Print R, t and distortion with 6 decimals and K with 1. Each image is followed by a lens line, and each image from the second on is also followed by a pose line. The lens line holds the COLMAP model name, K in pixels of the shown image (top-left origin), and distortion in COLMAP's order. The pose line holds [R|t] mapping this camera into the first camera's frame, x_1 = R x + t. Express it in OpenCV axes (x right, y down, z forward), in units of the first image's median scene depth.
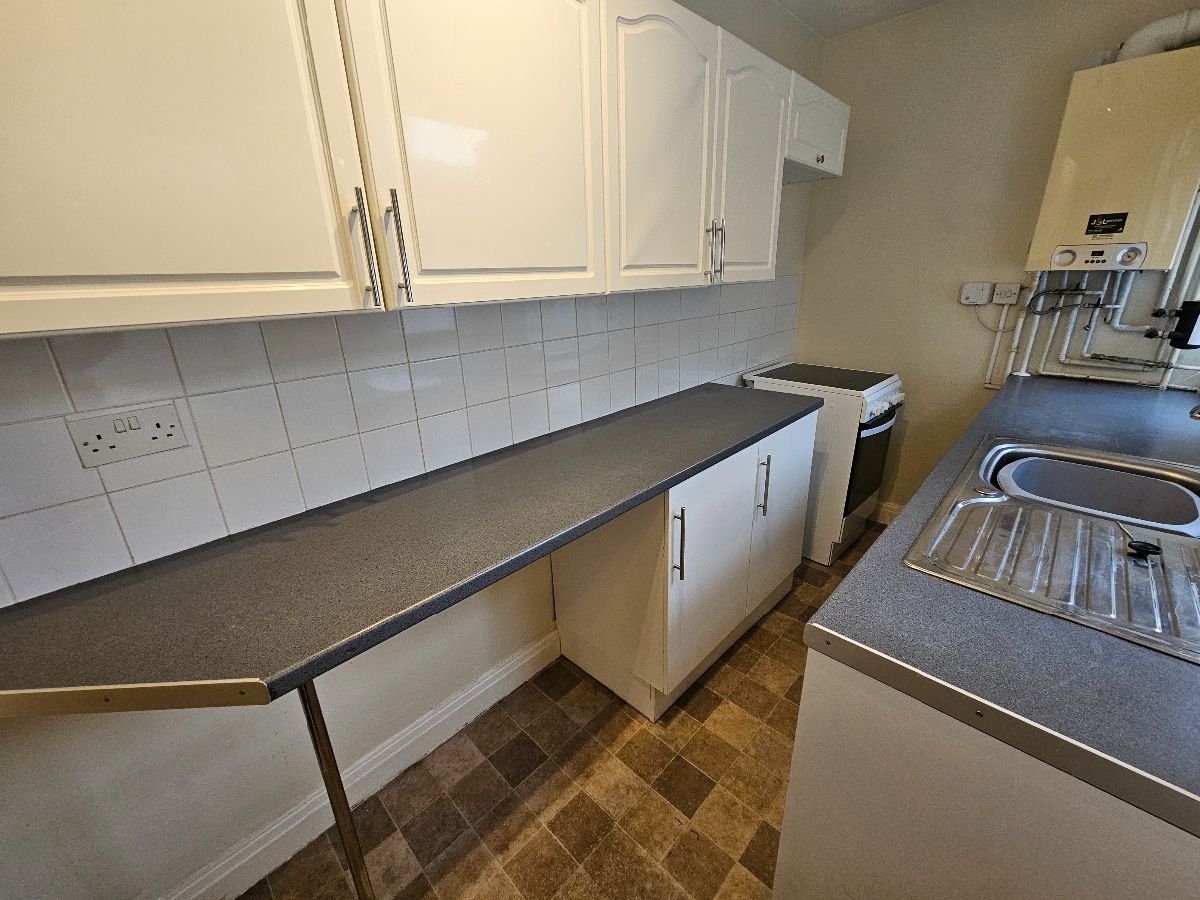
lens RADIAL K [[489.5, 0, 599.3], [0, 489.5, 449.8], [0, 0, 1]] dist [0.002061, -0.000343]
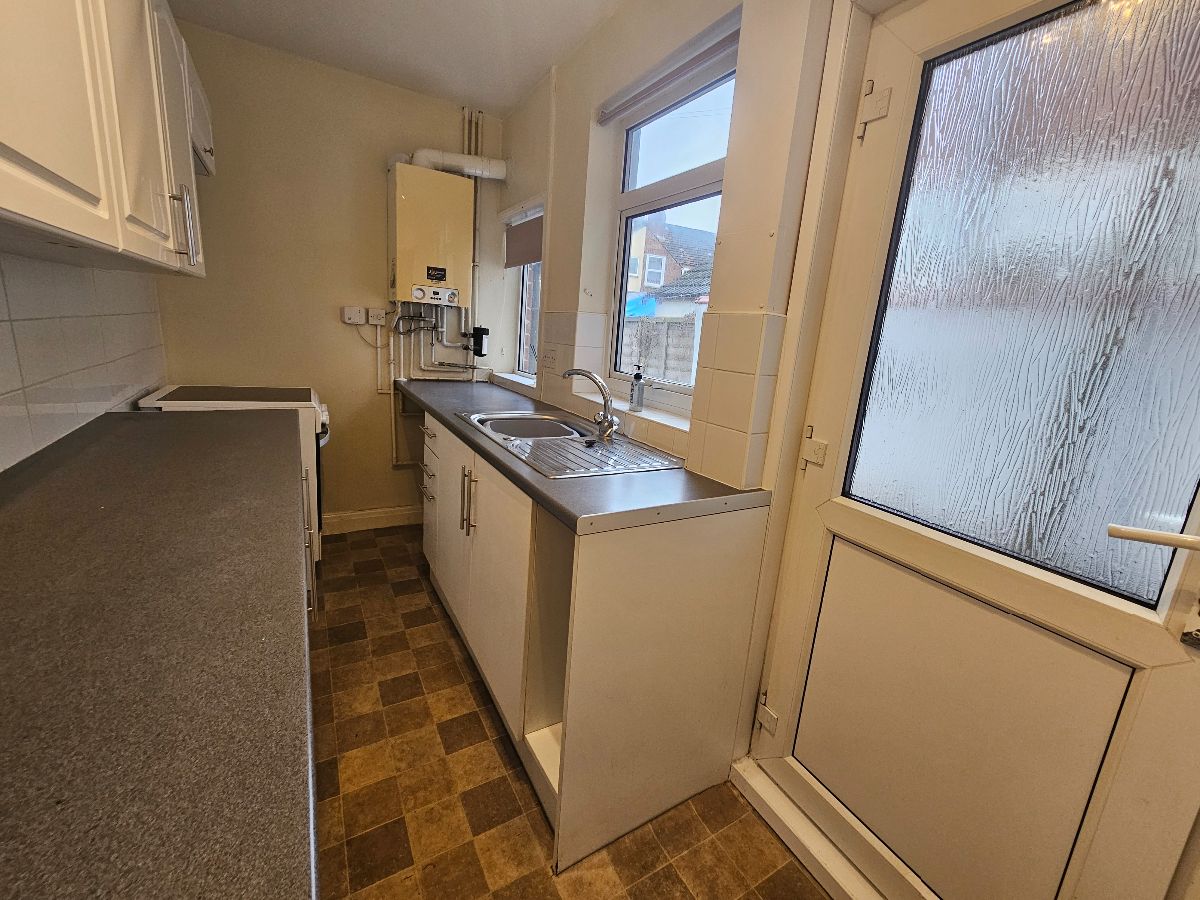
lens RADIAL K [[489.5, 0, 603.4], [0, 489.5, 444.0], [0, 0, 1]] dist [0.002061, -0.000343]
pose [[0.255192, -0.170658, 0.951711, -0.319756], [0.243298, 0.963963, 0.107617, 0.002014], [-0.935780, 0.204086, 0.287516, 0.187705]]
